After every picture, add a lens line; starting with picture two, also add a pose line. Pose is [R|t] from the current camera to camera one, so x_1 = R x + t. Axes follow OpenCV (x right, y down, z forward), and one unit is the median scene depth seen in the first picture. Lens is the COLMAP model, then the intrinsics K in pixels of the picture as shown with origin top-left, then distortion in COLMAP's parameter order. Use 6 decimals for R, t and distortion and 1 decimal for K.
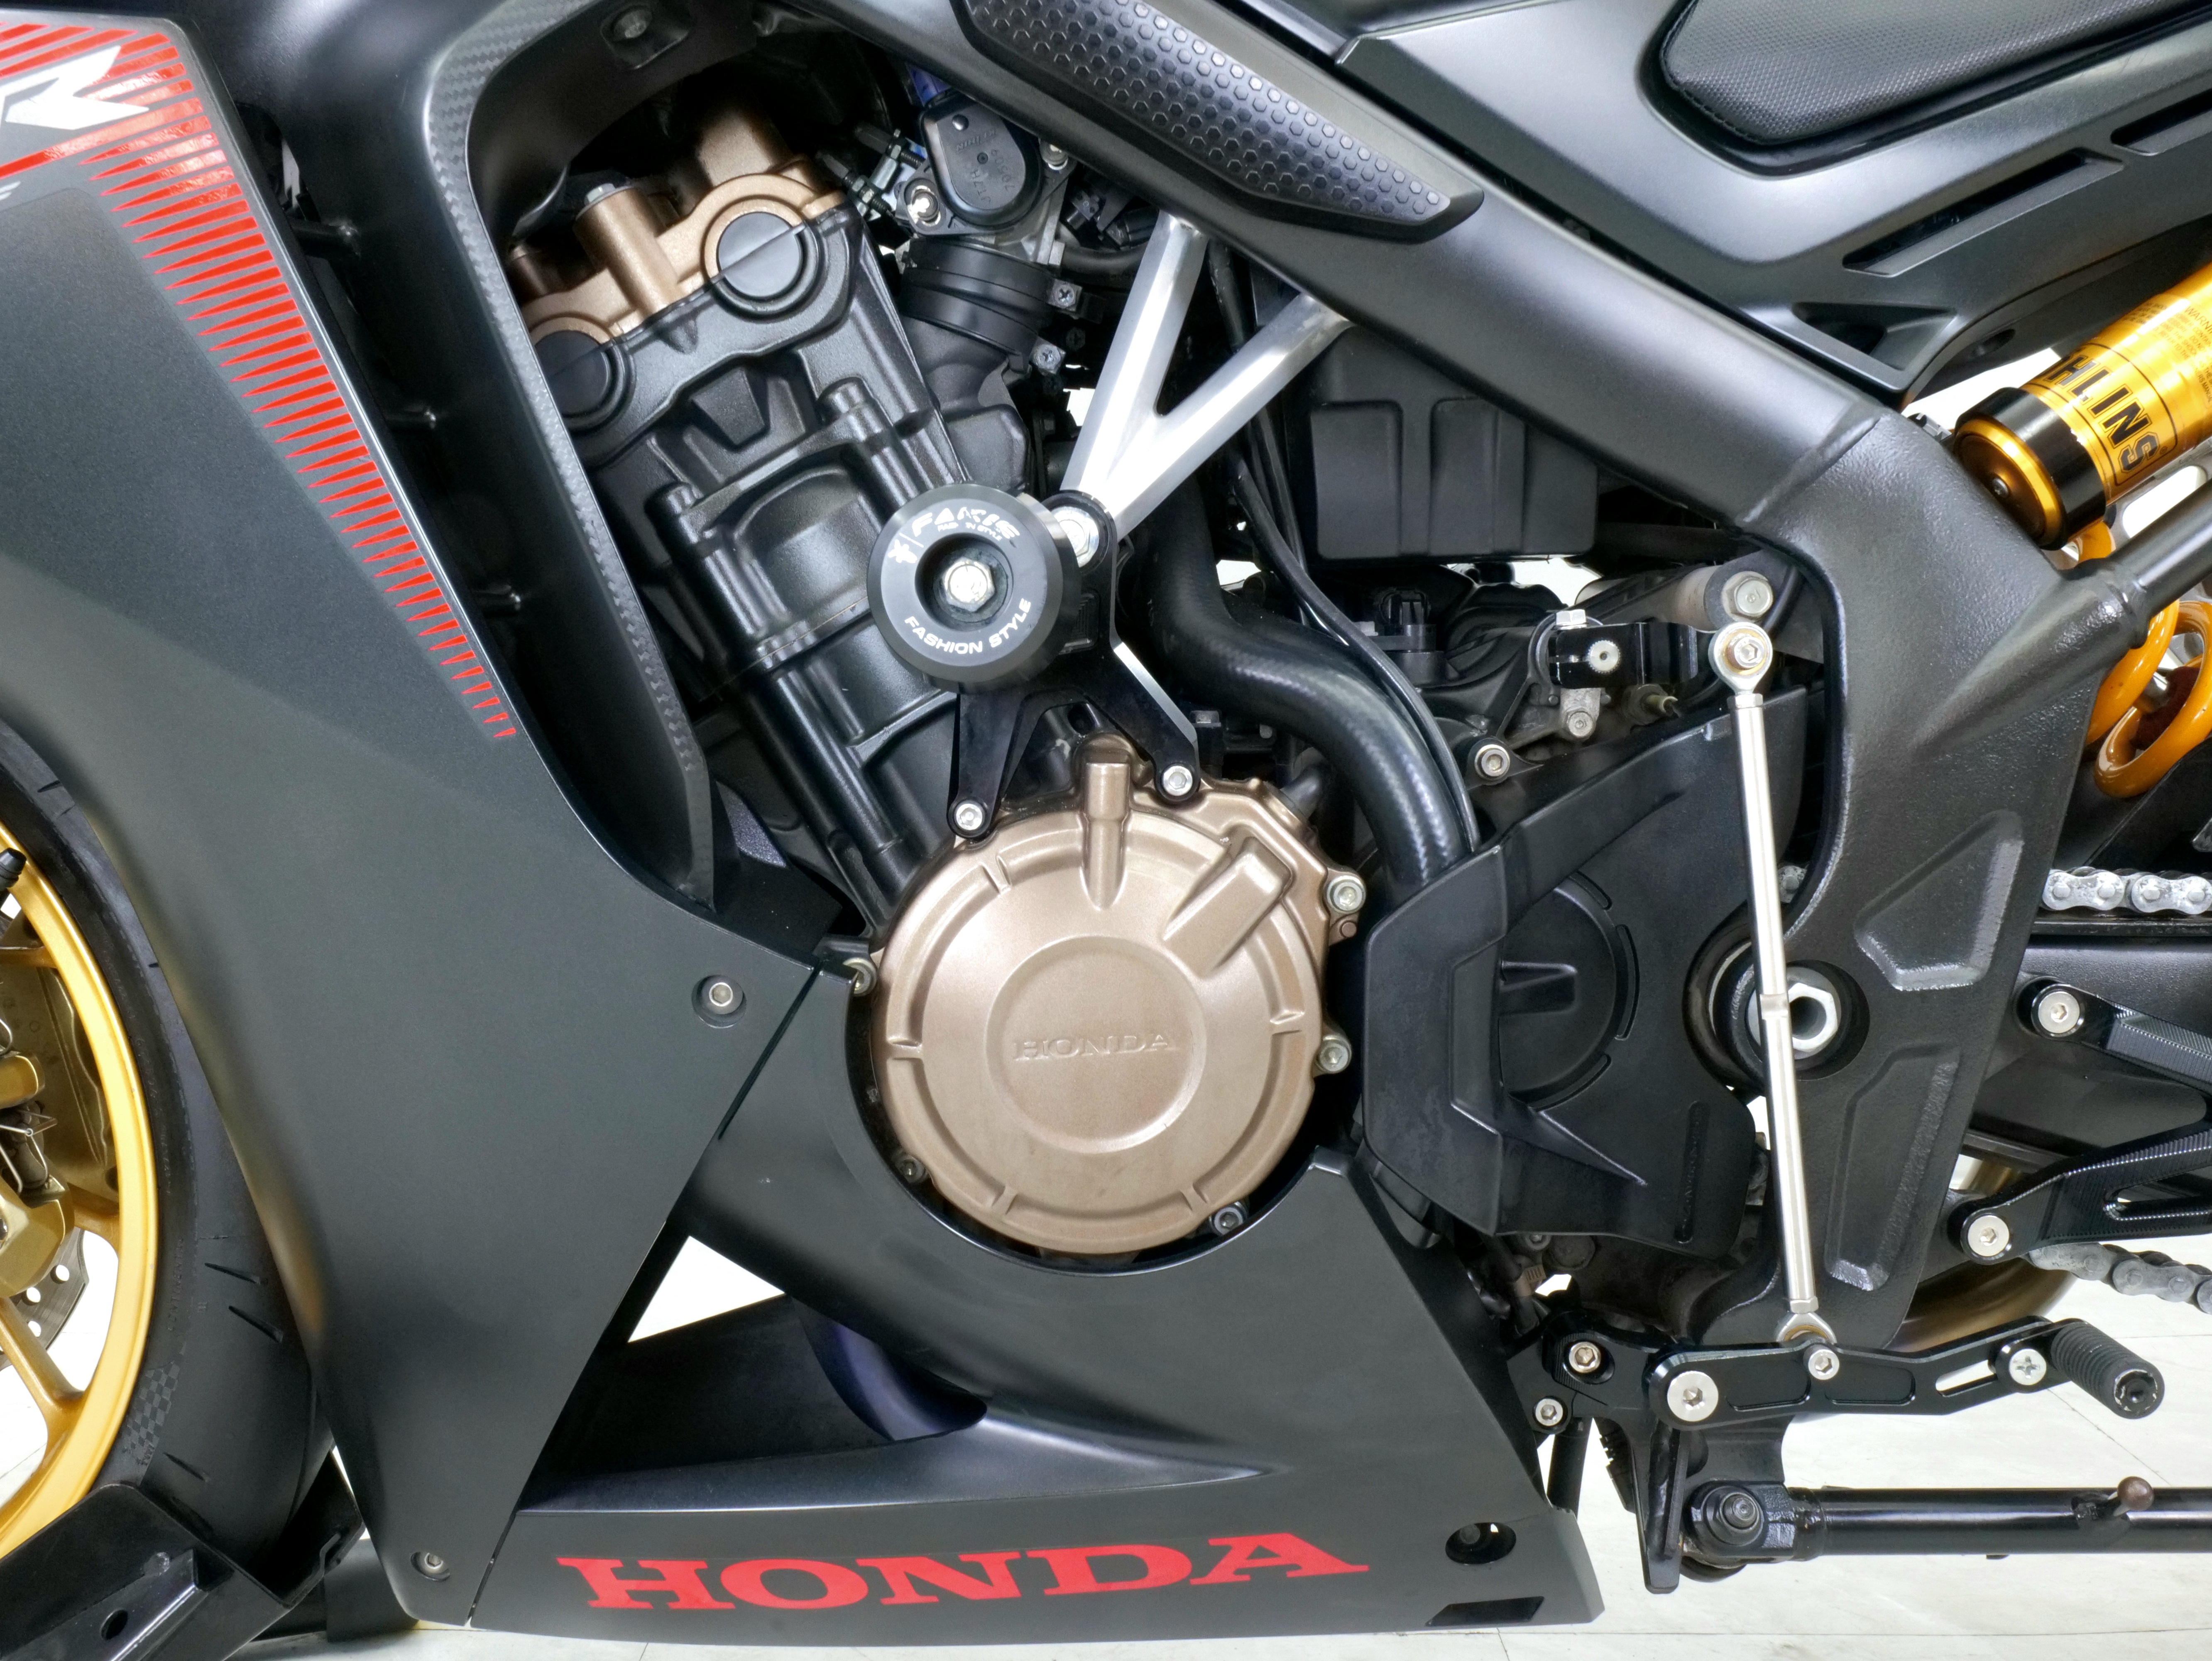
lens RADIAL K [[1988.6, 0, 1104.6], [0, 1988.6, 827.3], [0, 0, 1]] dist [0.007780, 0.009562]
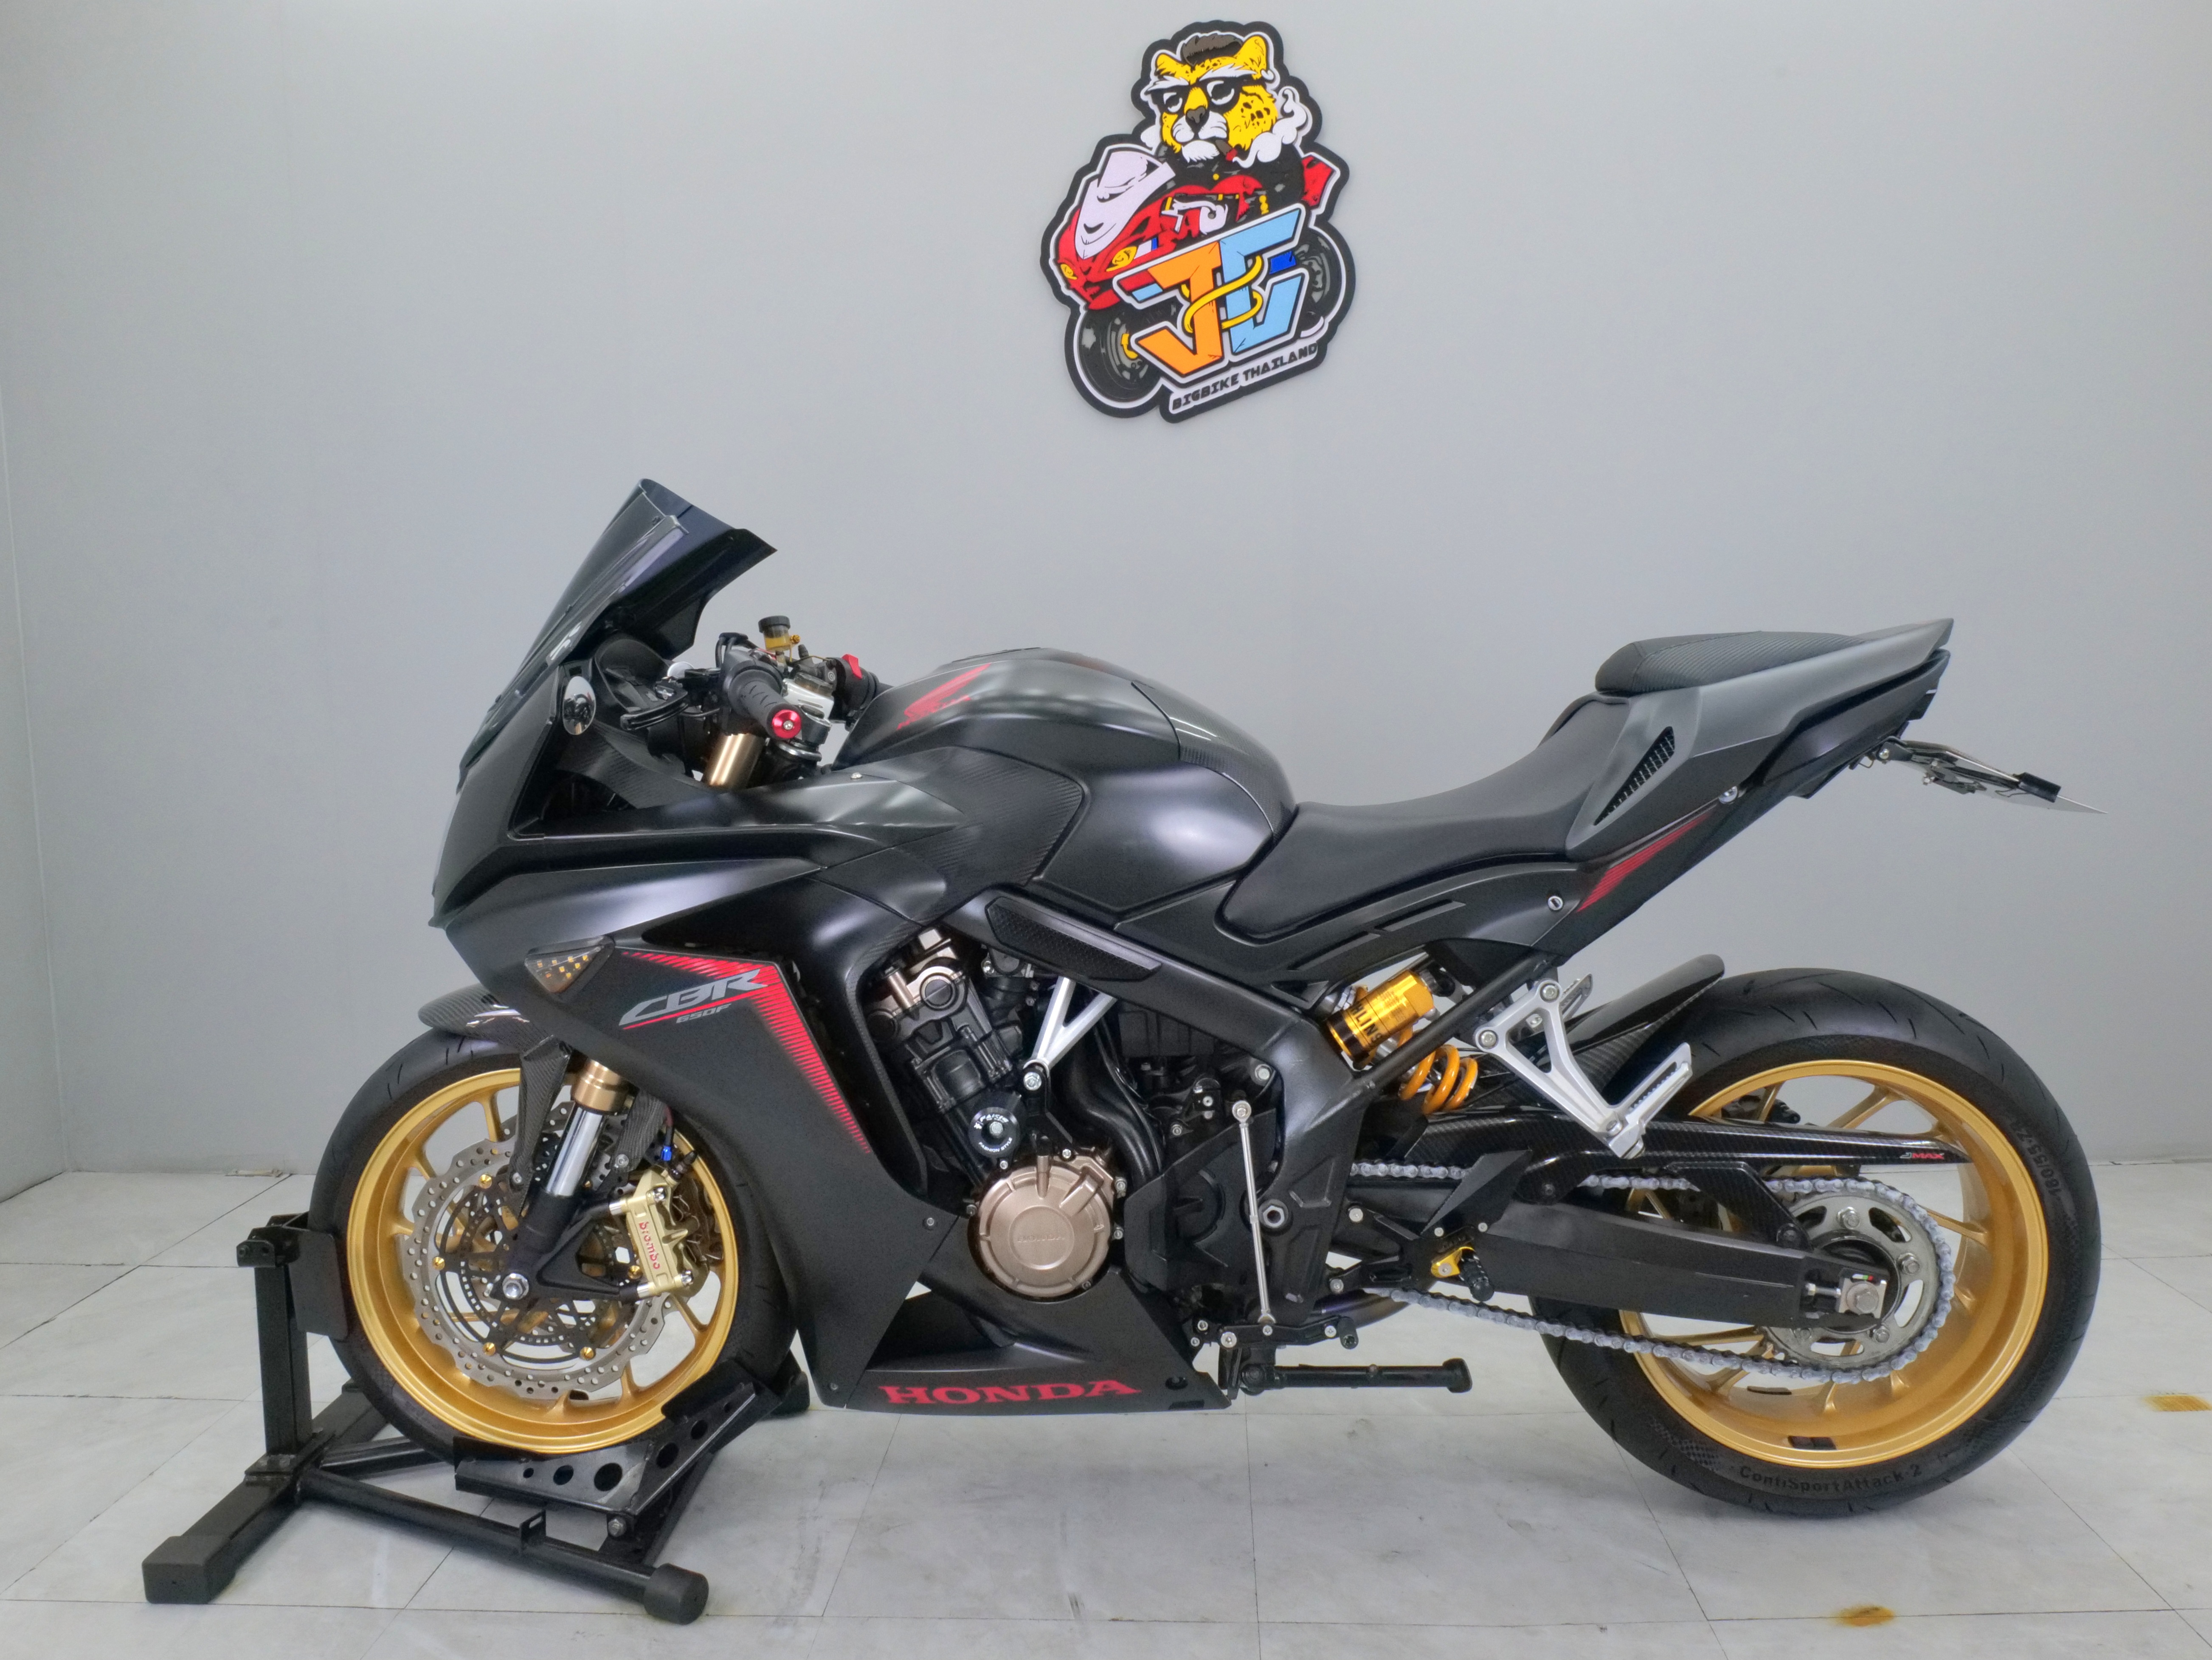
lens RADIAL K [[1491.0, 0, 1107.1], [0, 1491.0, 833.5], [0, 0, 1]] dist [-0.003949, -0.002402]
pose [[0.998515, -0.015013, -0.052371, 0.229673], [0.015413, 0.999855, 0.007241, -0.544597], [0.052255, -0.008037, 0.998601, -1.391980]]
